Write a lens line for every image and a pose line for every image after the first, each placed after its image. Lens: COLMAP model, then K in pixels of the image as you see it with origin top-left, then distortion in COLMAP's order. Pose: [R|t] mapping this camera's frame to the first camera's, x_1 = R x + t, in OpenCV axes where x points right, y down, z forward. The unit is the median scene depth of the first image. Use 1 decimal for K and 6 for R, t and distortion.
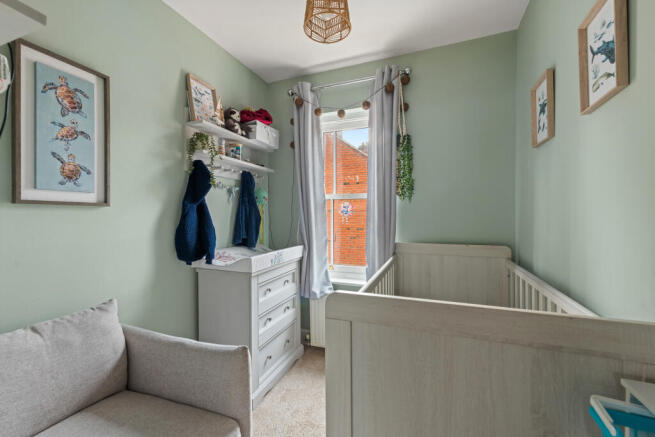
lens RADIAL K [[279.2, 0, 326.4], [0, 279.2, 216.4], [0, 0, 1]] dist [0.000203, -0.000344]
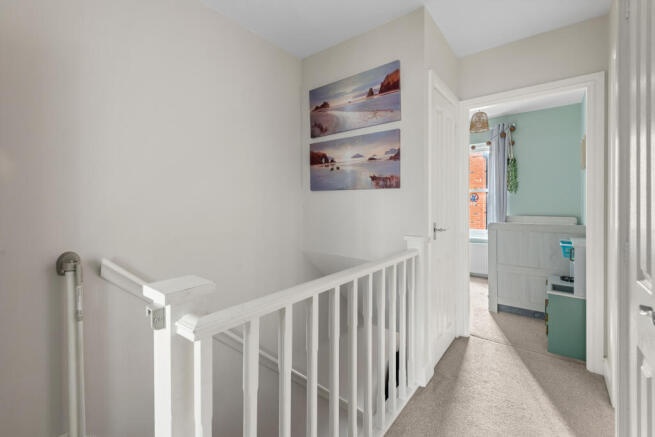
lens RADIAL K [[279.2, 0, 321.3], [0, 279.2, 202.3], [0, 0, 1]] dist [0.000203, -0.000344]
pose [[0.943357, -0.000535, -0.331779, -0.309251], [0.000943, 0.999999, 0.001070, 0.000832], [0.331778, -0.001322, 0.943356, -1.201921]]
